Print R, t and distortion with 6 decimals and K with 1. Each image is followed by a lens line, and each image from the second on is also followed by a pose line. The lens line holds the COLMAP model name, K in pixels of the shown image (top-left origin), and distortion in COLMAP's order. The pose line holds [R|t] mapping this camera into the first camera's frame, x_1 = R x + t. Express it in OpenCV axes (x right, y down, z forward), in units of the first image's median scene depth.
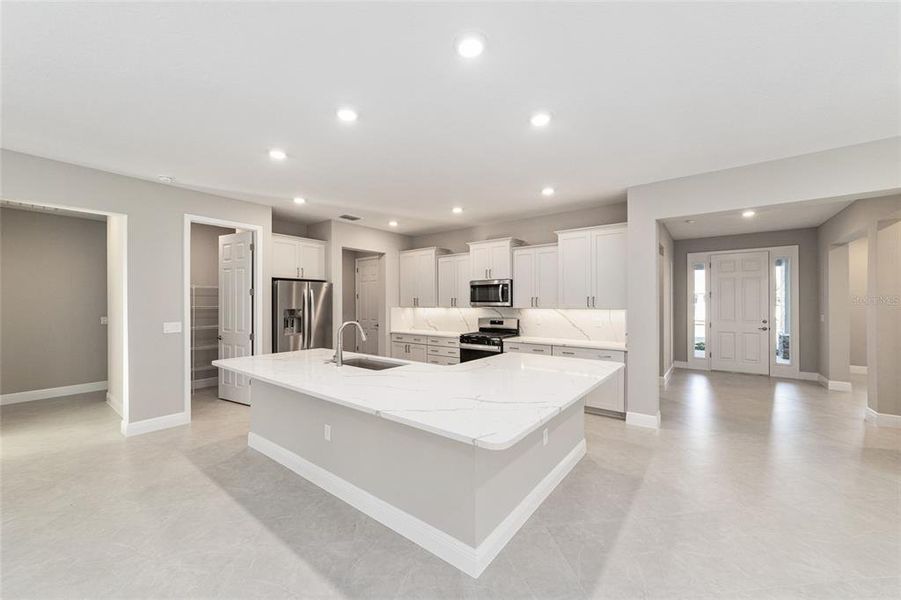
lens RADIAL K [[346.9, 0, 450.5], [0, 346.9, 300.0], [0, 0, 1]] dist [0.000116, 0.000073]
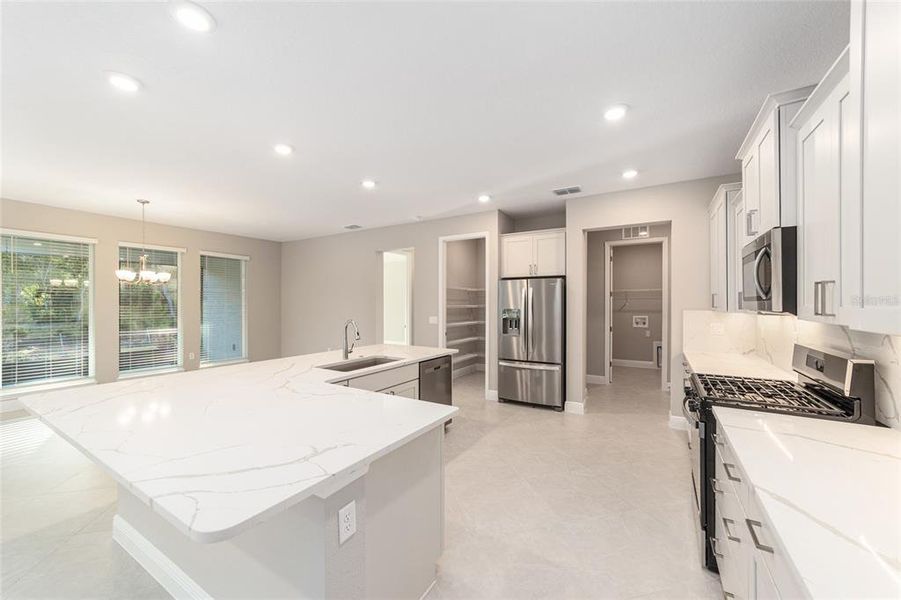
lens RADIAL K [[346.9, 0, 450.5], [0, 346.9, 300.0], [0, 0, 1]] dist [0.000116, 0.000073]
pose [[0.108937, -0.006767, -0.994026, 0.434529], [0.004055, 0.999972, -0.006363, 0.006499], [0.994040, -0.003337, 0.108962, 0.644305]]
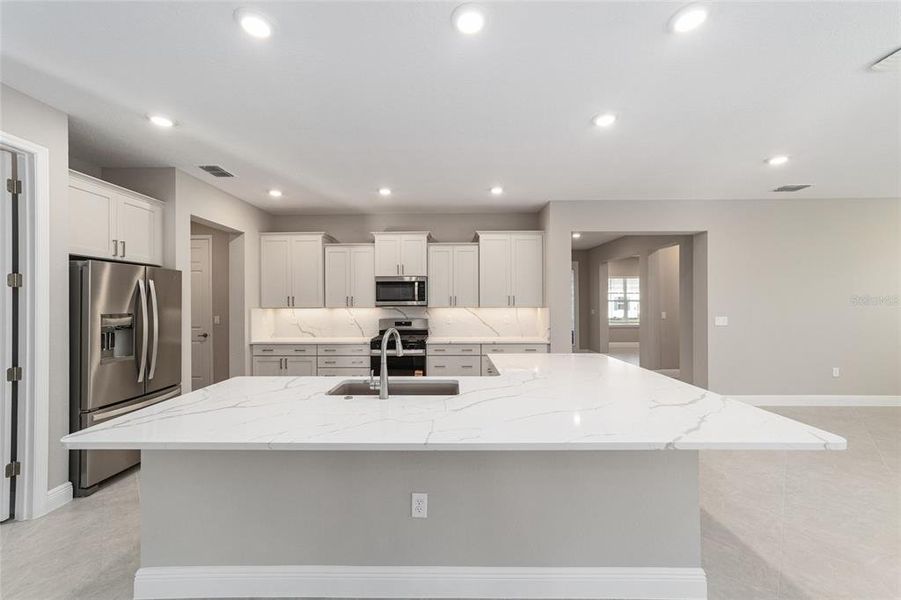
lens RADIAL K [[339.3, 0, 445.3], [0, 339.3, 300.2], [0, 0, 1]] dist [0.000864, 0.000184]
pose [[0.802657, 0.000514, 0.596441, -0.318827], [-0.001041, 0.999999, 0.000539, 0.002813], [-0.596441, -0.001053, 0.802657, 0.228652]]
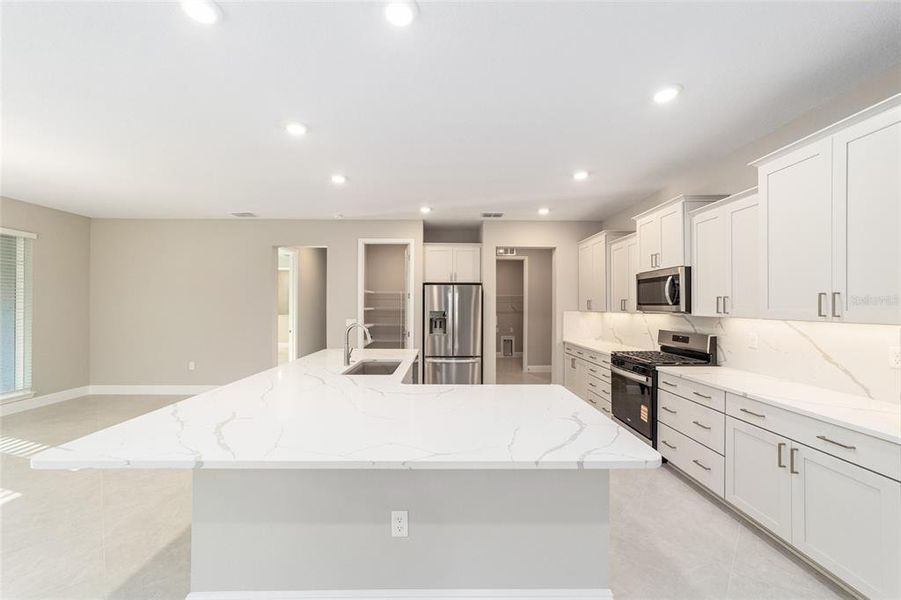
lens RADIAL K [[346.9, 0, 450.5], [0, 346.9, 300.0], [0, 0, 1]] dist [0.000116, 0.000073]
pose [[0.626431, -0.007709, -0.779439, 0.367012], [-0.001258, 0.999940, -0.010901, 0.003907], [0.779476, 0.007809, 0.626383, 0.313072]]
